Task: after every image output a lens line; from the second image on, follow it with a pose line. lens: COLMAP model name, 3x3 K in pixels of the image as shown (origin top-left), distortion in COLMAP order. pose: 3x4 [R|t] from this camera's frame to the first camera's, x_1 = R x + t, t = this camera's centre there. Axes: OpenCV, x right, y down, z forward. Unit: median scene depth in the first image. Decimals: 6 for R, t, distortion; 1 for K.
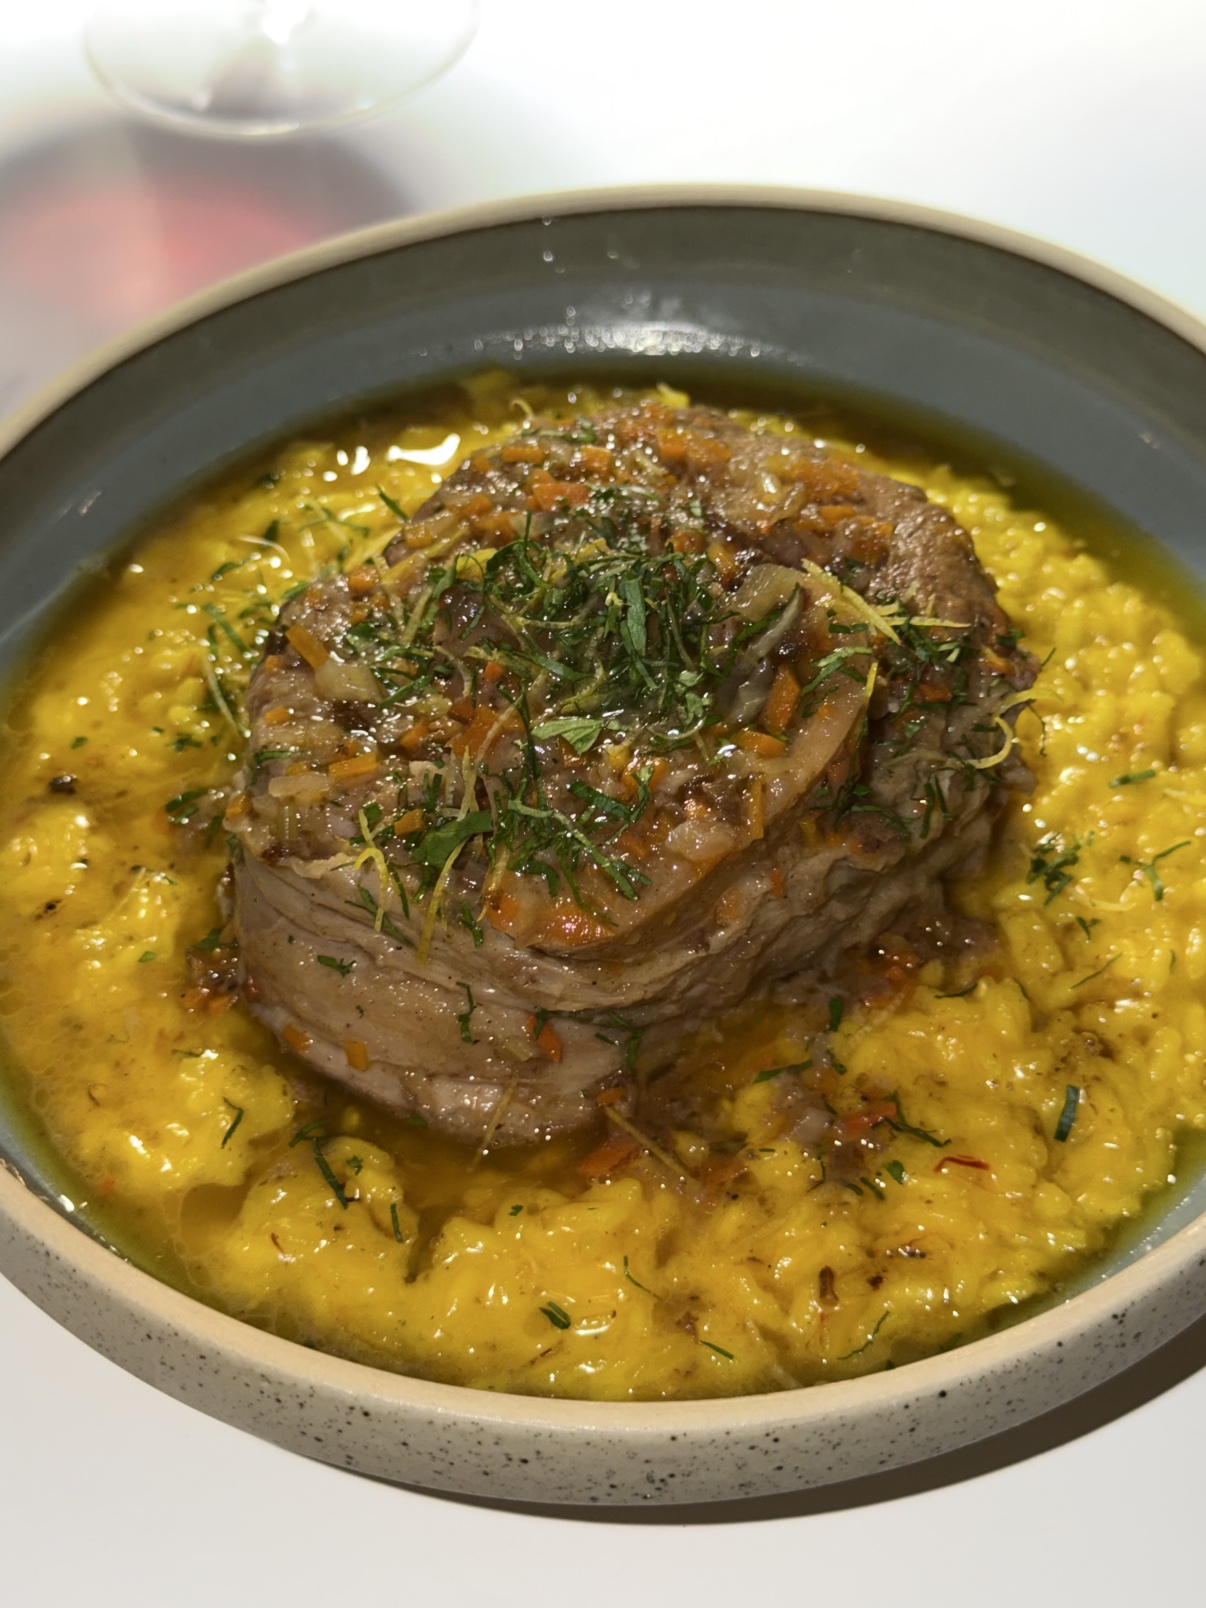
lens RADIAL K [[2259.0, 0, 603.0], [0, 2259.0, 804.0], [0, 0, 1]] dist [0.018662, 0.019573]
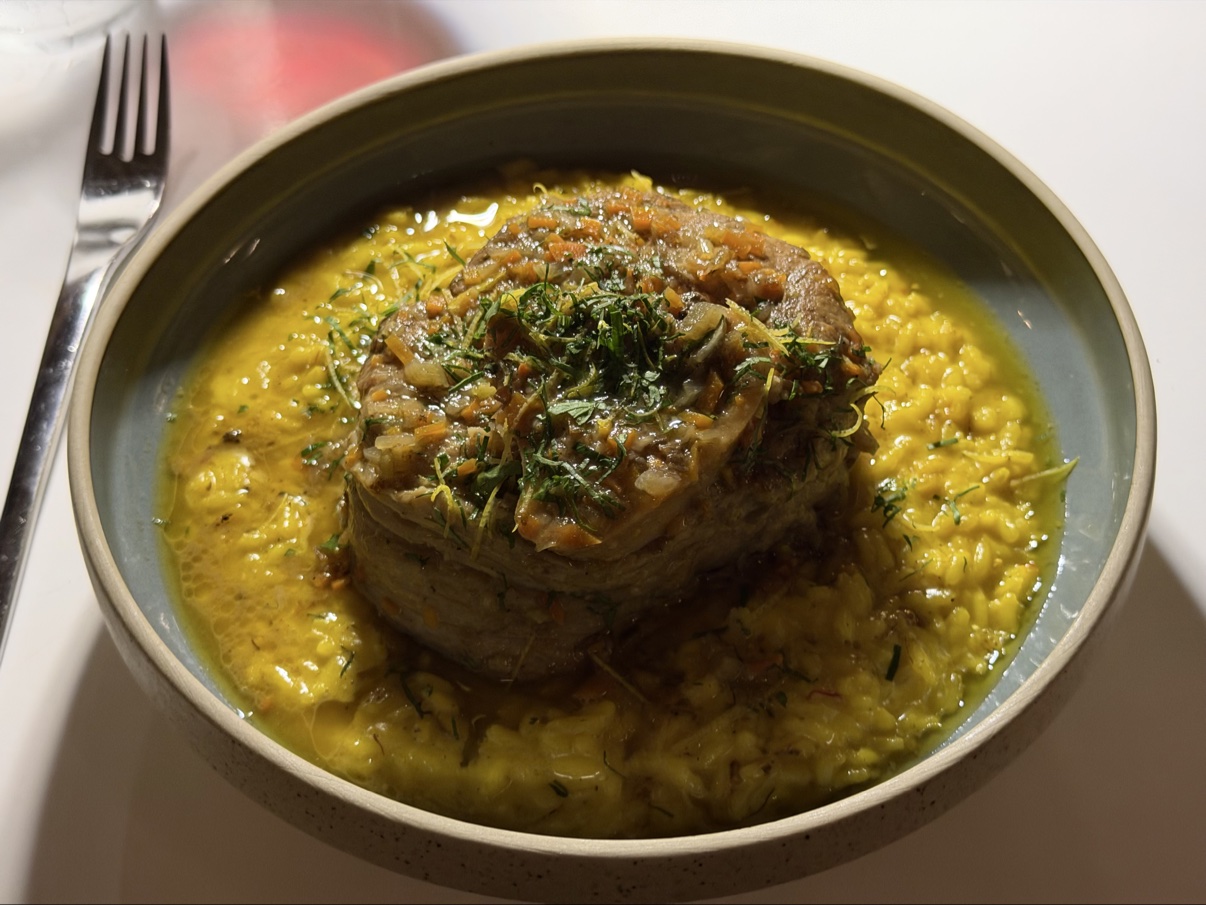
lens RADIAL K [[1679.9, 0, 555.1], [0, 1679.9, 450.6], [0, 0, 1]] dist [-0.020688, -0.012550]
pose [[0.999799, 0.013386, -0.014950, -0.008512], [-0.013327, 0.999903, 0.004063, -0.007808], [0.015003, -0.003863, 0.999880, -0.128794]]
